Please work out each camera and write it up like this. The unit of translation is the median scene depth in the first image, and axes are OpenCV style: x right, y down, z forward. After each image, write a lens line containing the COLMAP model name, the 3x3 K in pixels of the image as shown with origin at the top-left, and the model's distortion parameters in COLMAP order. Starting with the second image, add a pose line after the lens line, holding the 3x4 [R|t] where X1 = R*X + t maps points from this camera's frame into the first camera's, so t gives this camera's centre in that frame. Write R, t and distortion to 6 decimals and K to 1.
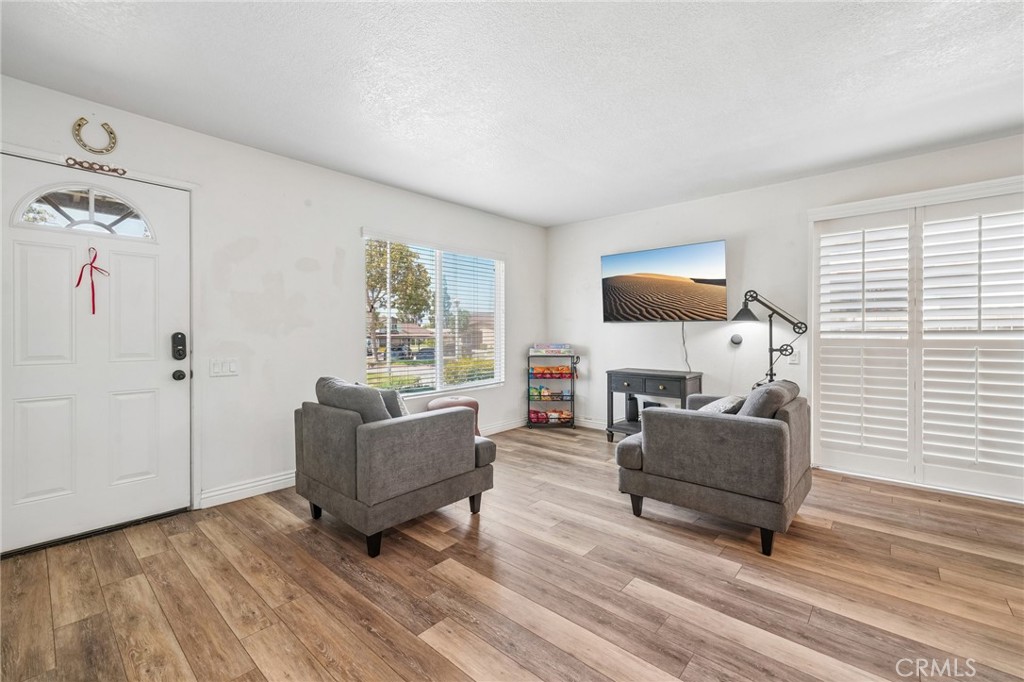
lens RADIAL K [[437.5, 0, 511.9], [0, 437.5, 335.5], [0, 0, 1]] dist [0.003330, 0.000429]
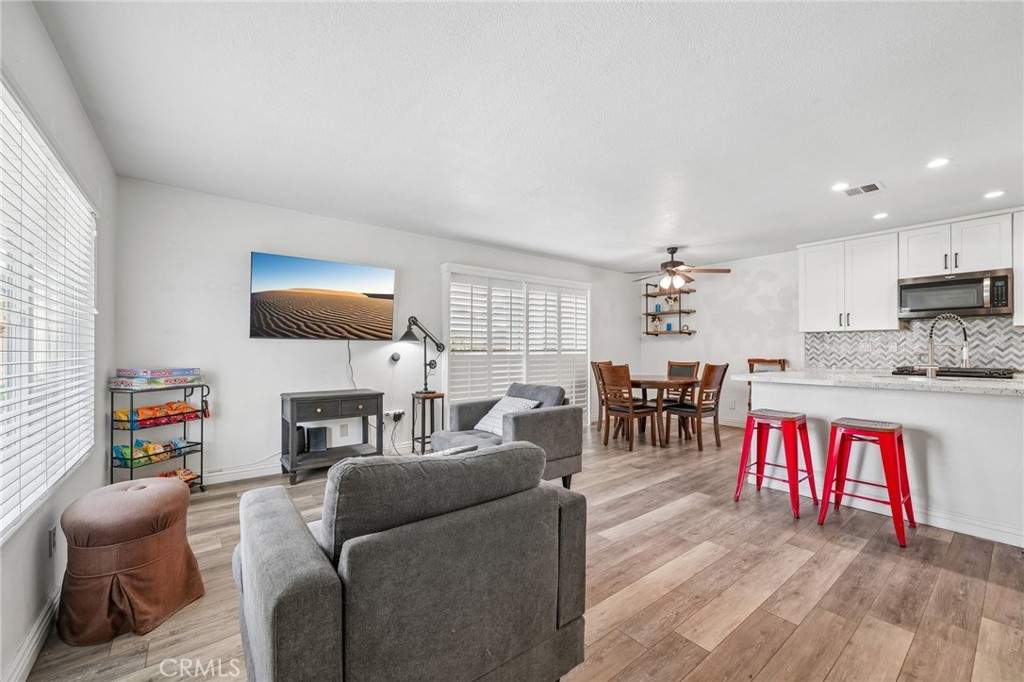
lens RADIAL K [[403.1, 0, 508.4], [0, 403.1, 349.4], [0, 0, 1]] dist [-0.002419, 0.000068]
pose [[0.186551, 0.003682, 0.982438, -0.503127], [0.005703, 0.999972, -0.004830, -0.004087], [-0.982429, 0.006504, 0.186525, 0.528672]]
